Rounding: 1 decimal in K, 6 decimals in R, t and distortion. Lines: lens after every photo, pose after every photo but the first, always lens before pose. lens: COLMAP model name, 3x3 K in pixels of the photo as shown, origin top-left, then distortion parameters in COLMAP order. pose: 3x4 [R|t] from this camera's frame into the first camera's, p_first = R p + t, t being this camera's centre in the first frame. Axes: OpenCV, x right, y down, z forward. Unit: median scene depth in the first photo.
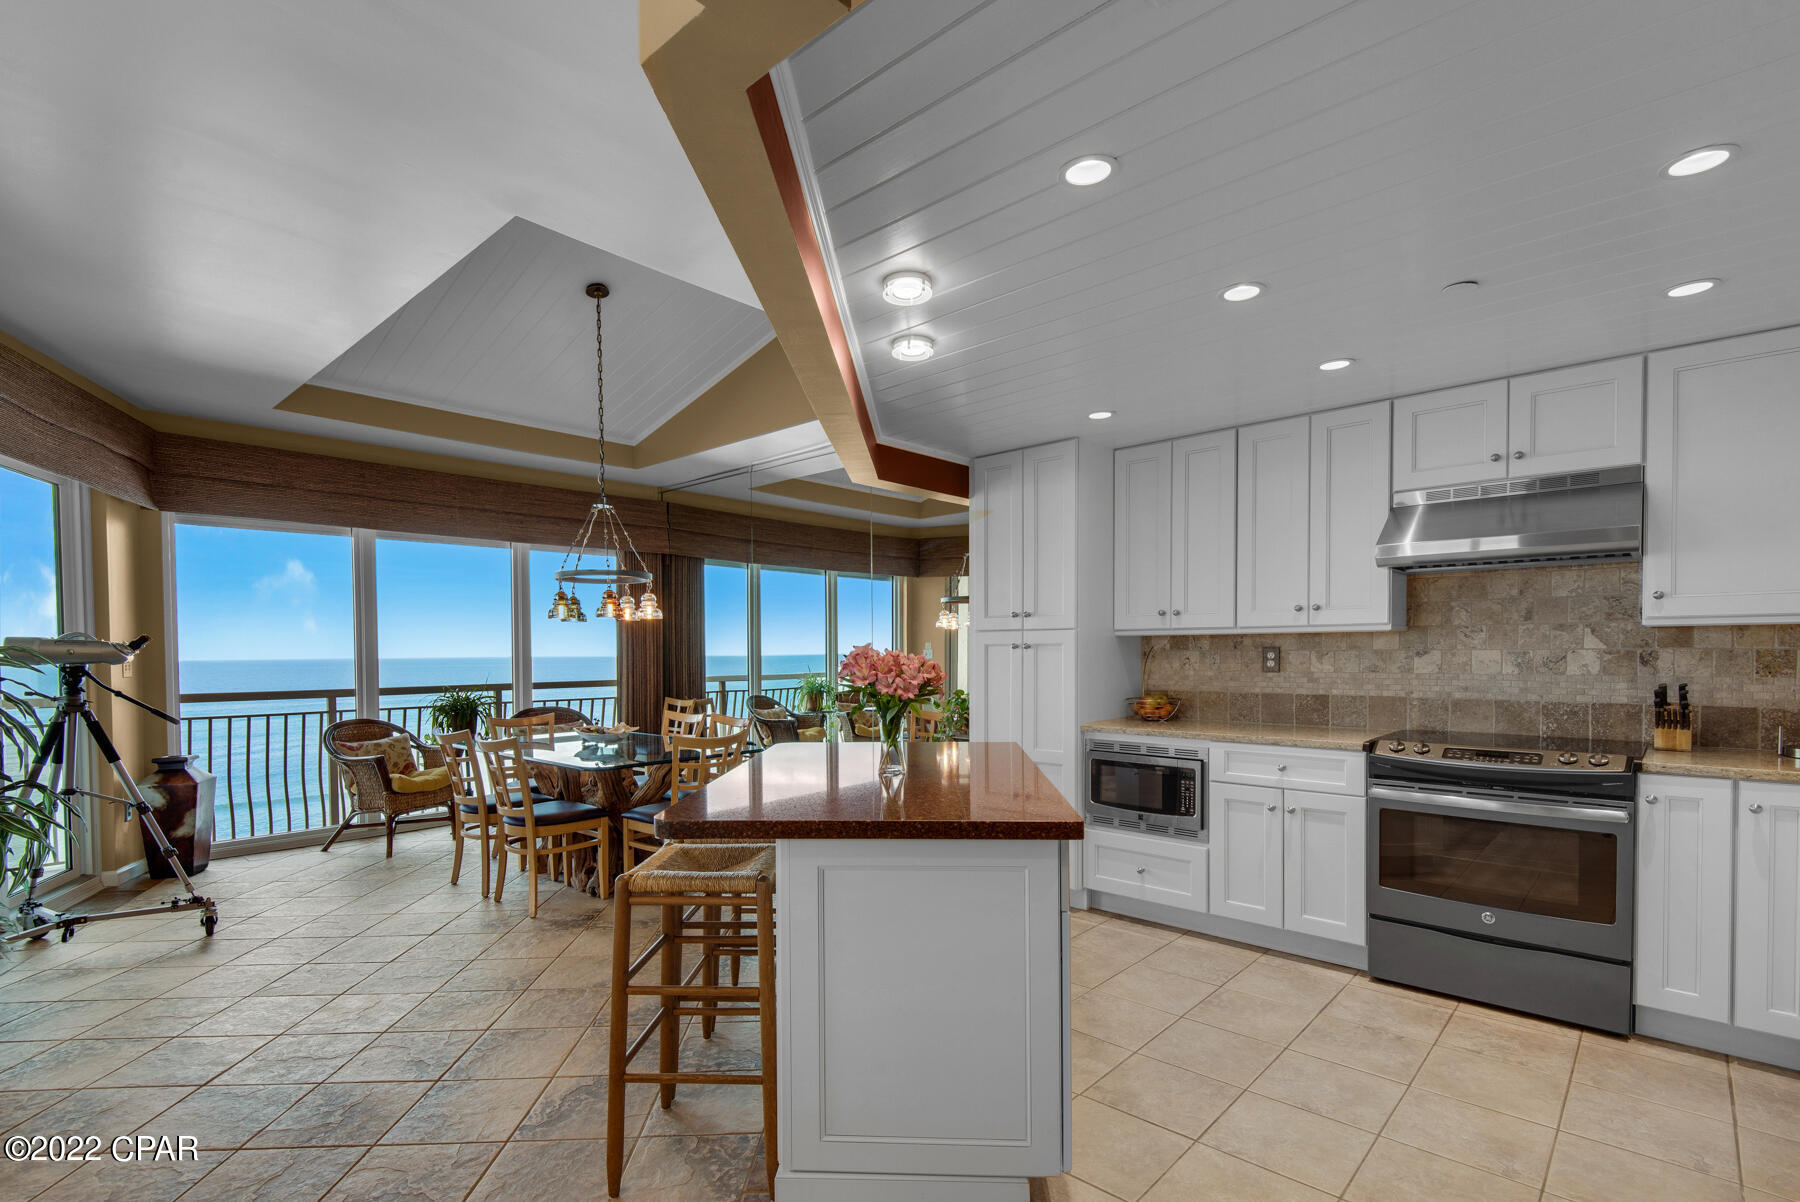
lens RADIAL K [[829.1, 0, 905.2], [0, 829.1, 661.3], [0, 0, 1]] dist [0.019923, -0.007677]
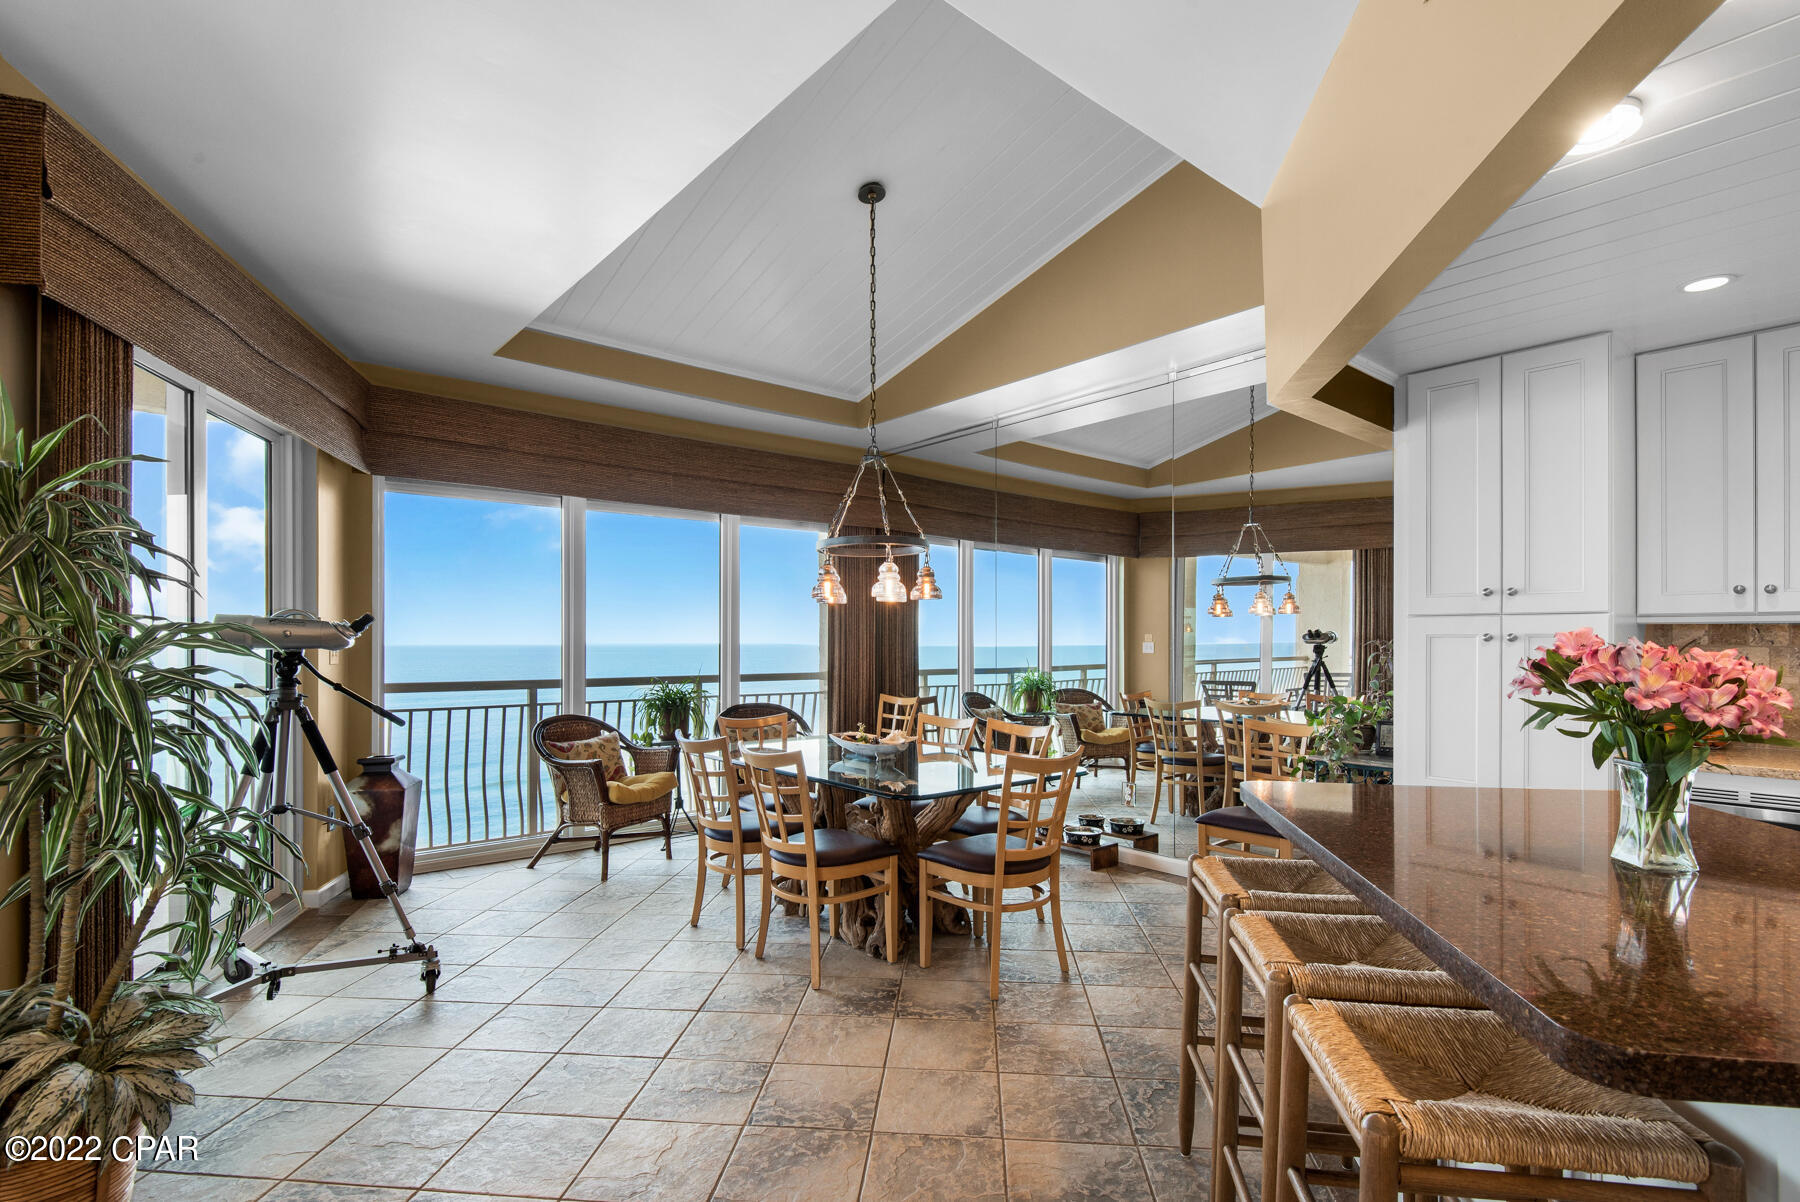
lens RADIAL K [[862.6, 0, 928.0], [0, 862.6, 632.5], [0, 0, 1]] dist [0.015132, -0.007192]
pose [[0.992046, 0.008062, -0.125615, -0.262065], [-0.010941, 0.999693, -0.022244, -0.001102], [0.125397, 0.023442, 0.991830, 0.235628]]
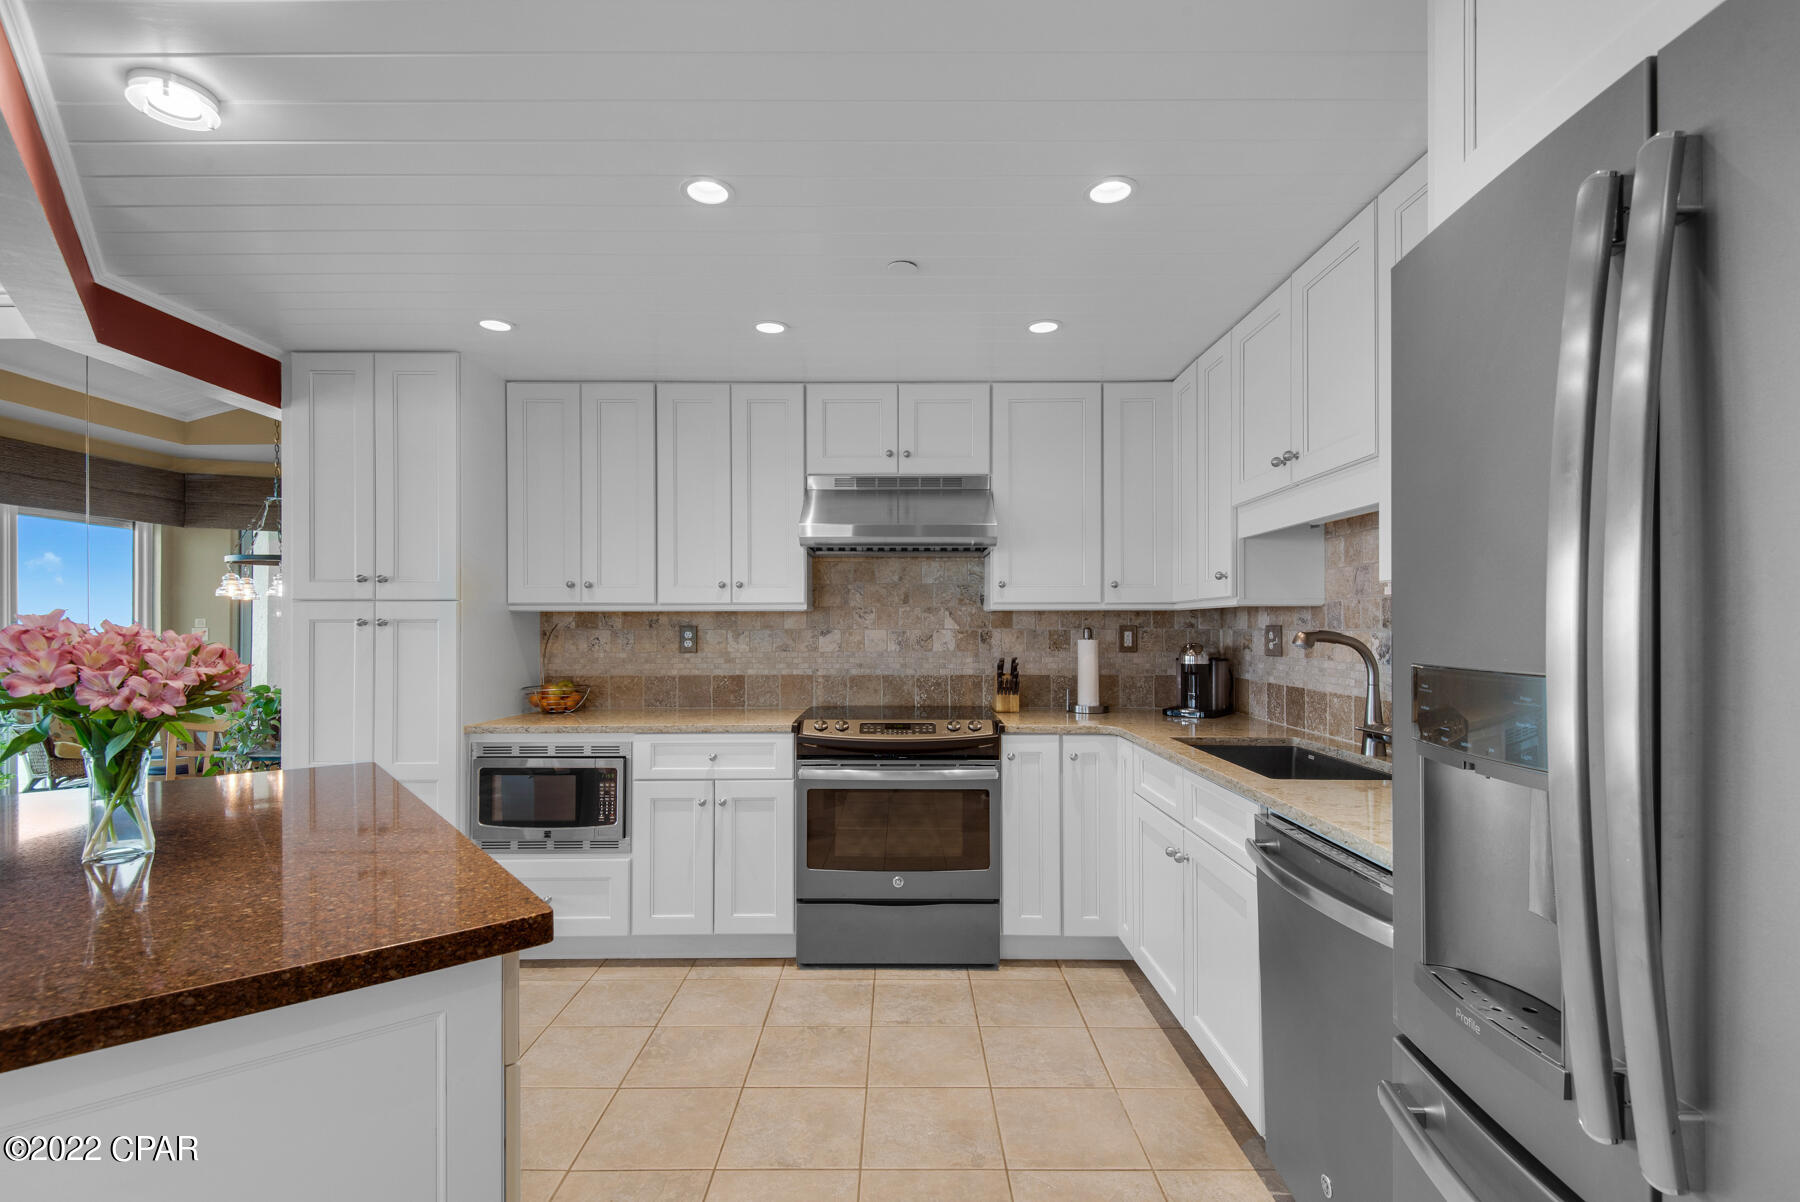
lens RADIAL K [[829.1, 0, 903.7], [0, 829.1, 625.7], [0, 0, 1]] dist [0.019923, -0.007677]
pose [[0.746614, 0.006361, 0.665227, 0.000852], [0.006047, 0.999848, -0.016348, -0.000561], [-0.665230, 0.016228, 0.746463, 0.152876]]
